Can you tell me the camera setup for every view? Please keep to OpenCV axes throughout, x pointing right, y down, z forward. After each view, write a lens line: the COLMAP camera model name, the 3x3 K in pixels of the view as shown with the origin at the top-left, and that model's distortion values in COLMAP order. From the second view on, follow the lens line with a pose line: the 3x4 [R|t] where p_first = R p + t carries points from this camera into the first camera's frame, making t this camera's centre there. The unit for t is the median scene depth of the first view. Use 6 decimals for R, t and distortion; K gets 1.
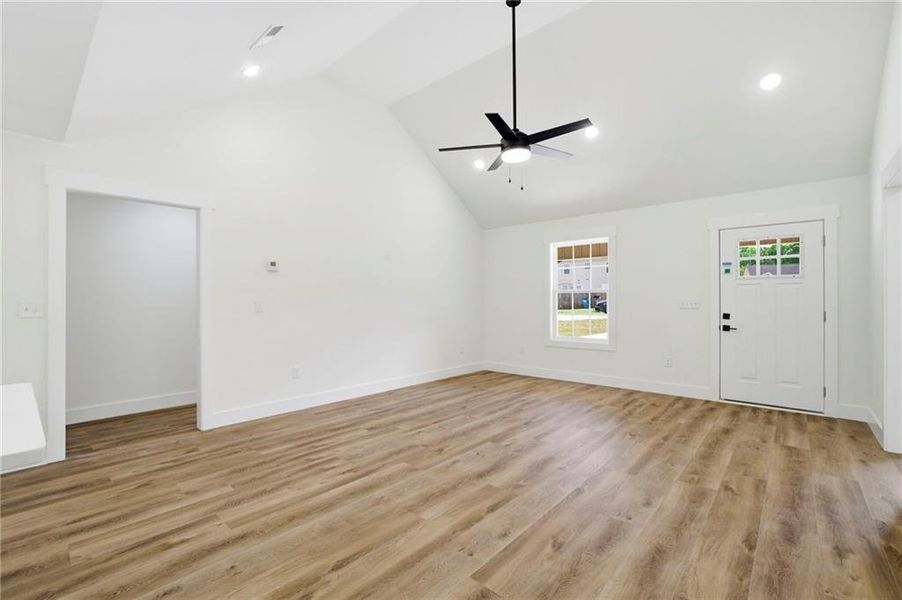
lens RADIAL K [[408.4, 0, 441.2], [0, 408.4, 305.6], [0, 0, 1]] dist [-0.040798, 0.019108]
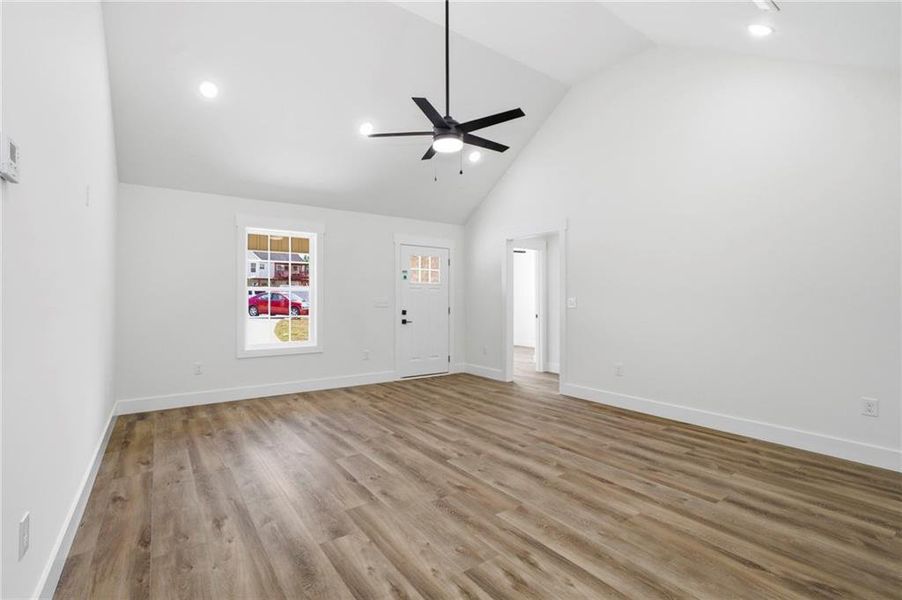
lens RADIAL K [[408.4, 0, 441.2], [0, 408.4, 305.6], [0, 0, 1]] dist [-0.040798, 0.019108]
pose [[0.217013, -0.010201, 0.976115, -0.739015], [0.008321, 0.999928, 0.008600, -0.008028], [-0.976133, 0.006256, 0.217082, 0.818427]]
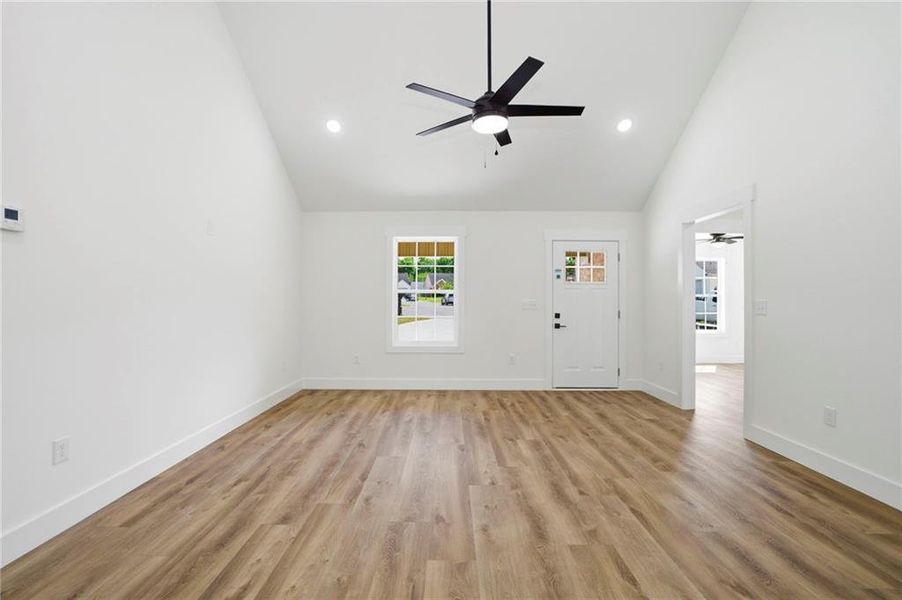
lens RADIAL K [[410.2, 0, 449.5], [0, 410.2, 303.3], [0, 0, 1]] dist [-0.042103, 0.014004]
pose [[0.743421, 0.001652, 0.668821, -0.425164], [0.001746, 0.999989, -0.004410, -0.006228], [-0.668821, 0.004446, 0.743410, 0.450443]]
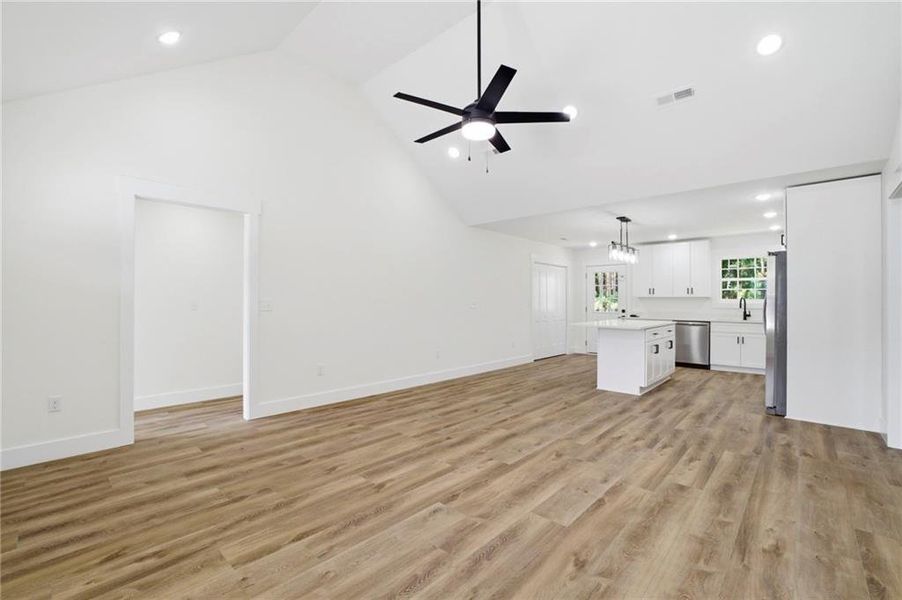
lens RADIAL K [[386.8, 0, 437.5], [0, 386.8, 301.4], [0, 0, 1]] dist [-0.035463, 0.009468]
pose [[-0.999386, -0.002966, 0.034909, 0.247502], [-0.002709, 0.999969, 0.007408, -0.022415], [-0.034930, 0.007309, -0.999363, 1.834232]]
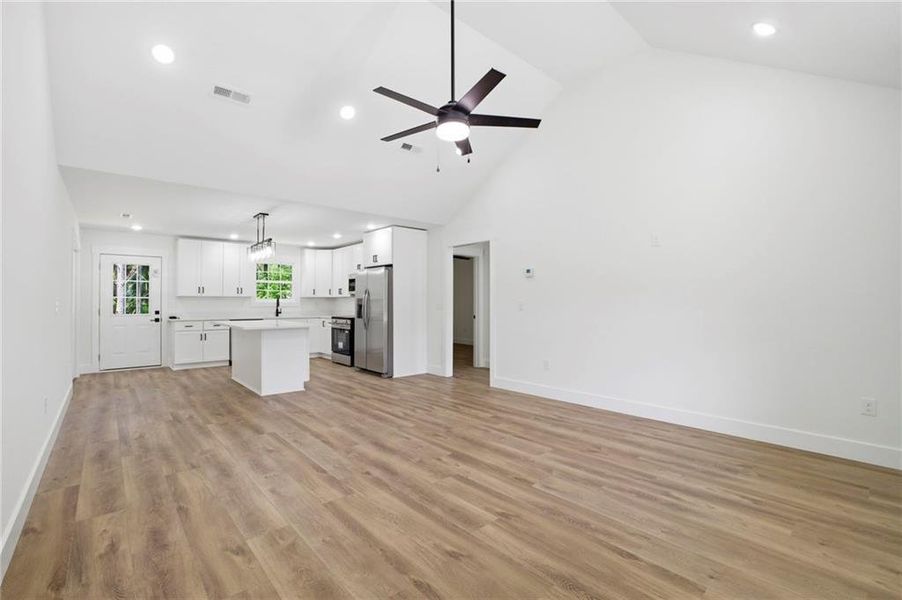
lens RADIAL K [[402.3, 0, 434.7], [0, 402.3, 305.1], [0, 0, 1]] dist [-0.058603, 0.021948]
pose [[-0.145419, 0.006675, -0.989348, 1.035515], [-0.008376, 0.999933, 0.007978, -0.013655], [0.989335, 0.009447, -0.145353, 1.092543]]
